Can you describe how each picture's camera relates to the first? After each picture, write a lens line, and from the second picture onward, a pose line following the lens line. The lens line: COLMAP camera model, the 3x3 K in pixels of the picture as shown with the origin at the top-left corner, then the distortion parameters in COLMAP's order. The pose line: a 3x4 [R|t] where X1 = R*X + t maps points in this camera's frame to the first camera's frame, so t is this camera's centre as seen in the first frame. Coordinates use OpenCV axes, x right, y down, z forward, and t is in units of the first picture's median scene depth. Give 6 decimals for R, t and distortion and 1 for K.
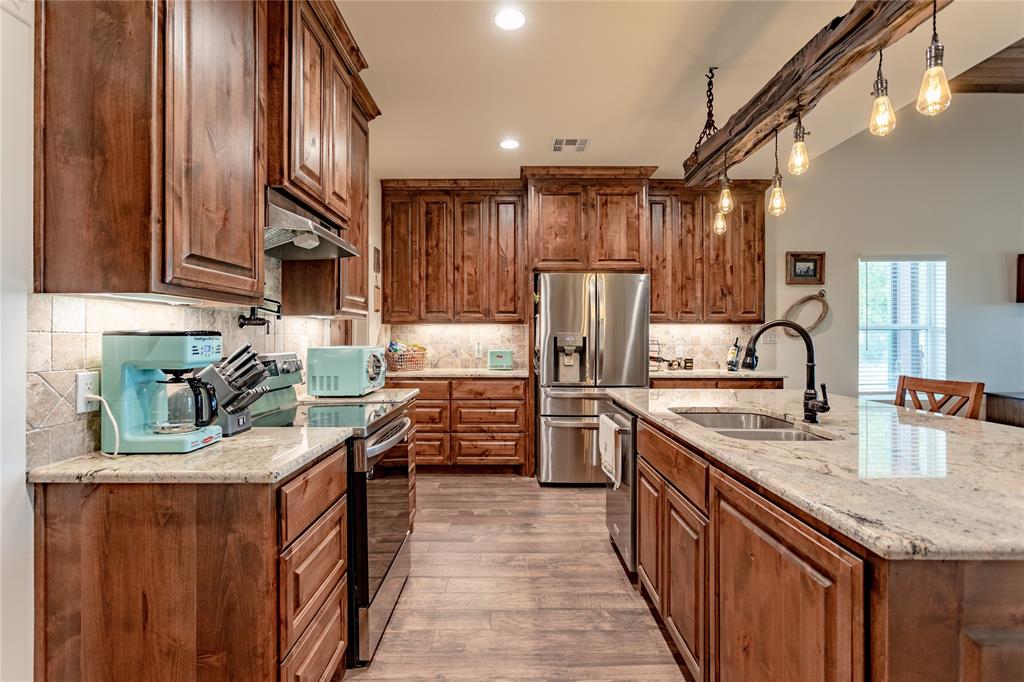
lens RADIAL K [[489.8, 0, 507.0], [0, 489.8, 334.7], [0, 0, 1]] dist [-0.003704, 0.001739]
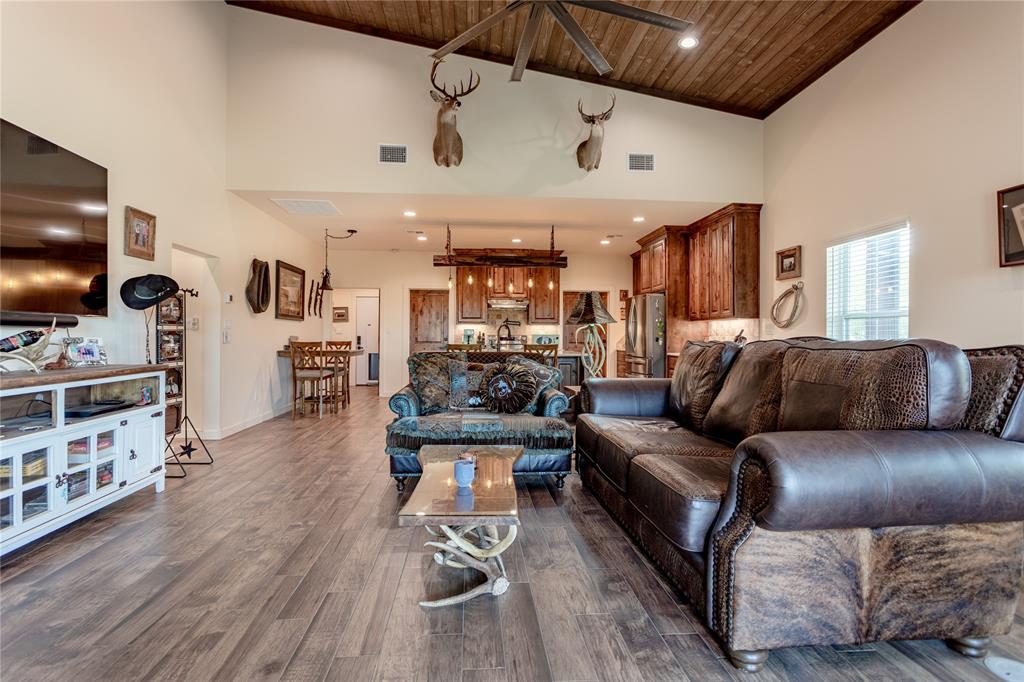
lens RADIAL K [[489.8, 0, 507.0], [0, 489.8, 334.7], [0, 0, 1]] dist [-0.003704, 0.001739]
pose [[0.076394, -0.004908, -0.997066, 1.743772], [-0.002370, 0.999984, -0.005104, 0.028332], [0.997075, 0.002753, 0.076382, 0.326121]]
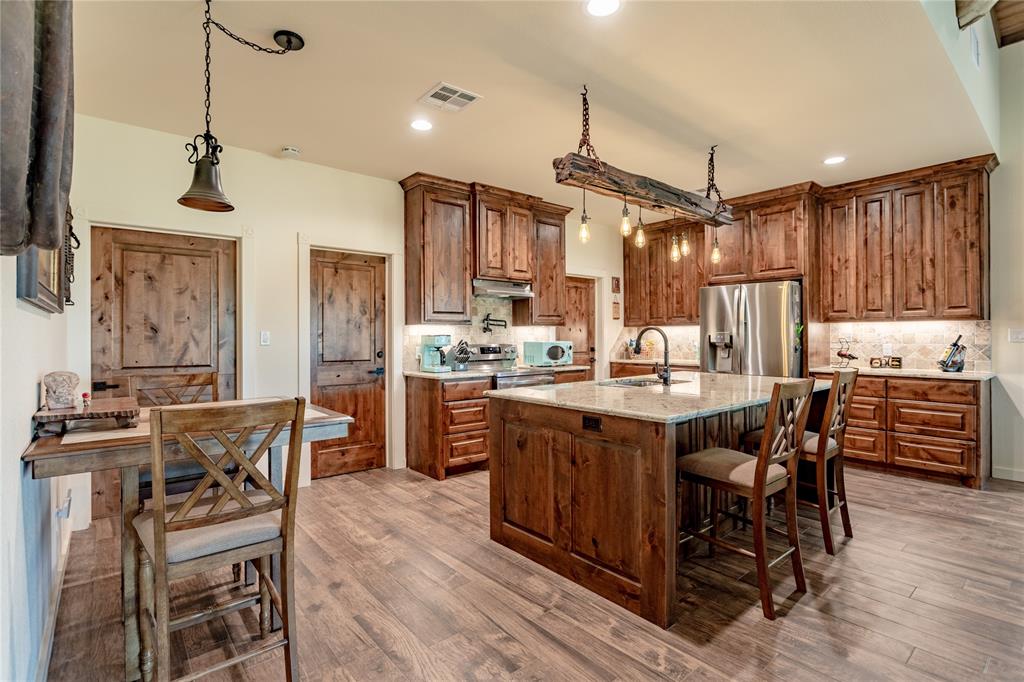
lens RADIAL K [[489.8, 0, 507.0], [0, 489.8, 334.7], [0, 0, 1]] dist [-0.003704, 0.001739]
pose [[0.642171, -0.005585, -0.766541, 0.652025], [0.007815, 0.999969, -0.000738, -0.000718], [0.766521, -0.005517, 0.642195, -0.219269]]
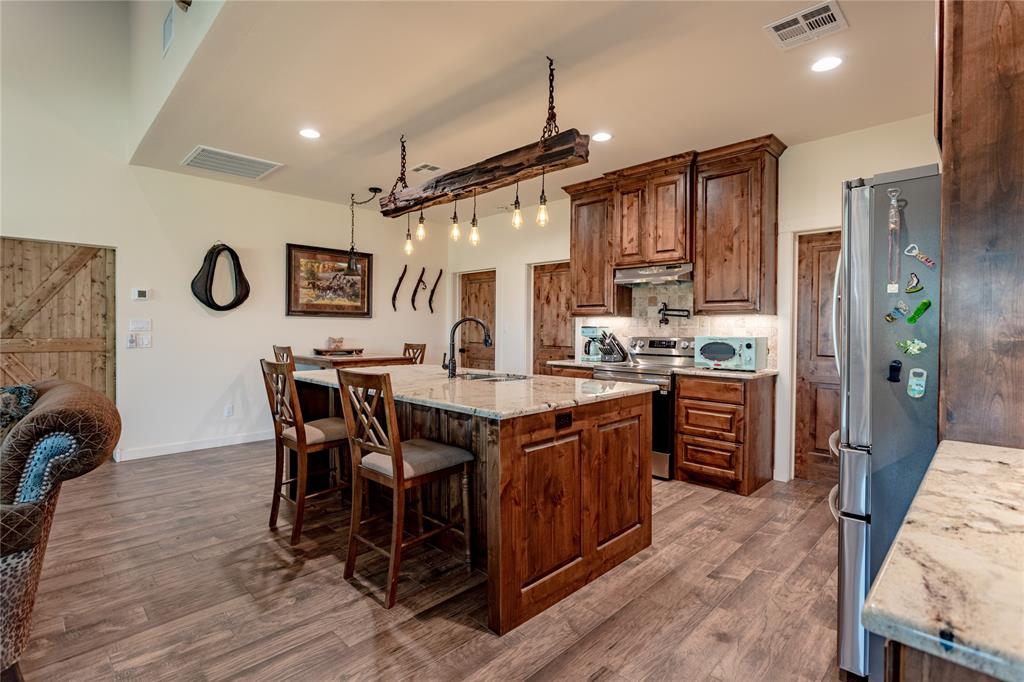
lens RADIAL K [[489.8, 0, 507.0], [0, 489.8, 334.7], [0, 0, 1]] dist [-0.003704, 0.001739]
pose [[-0.704515, 0.004087, -0.709677, 0.697275], [-0.004202, 0.999942, 0.009930, 0.006088], [0.709677, 0.009978, -0.704457, 0.960768]]
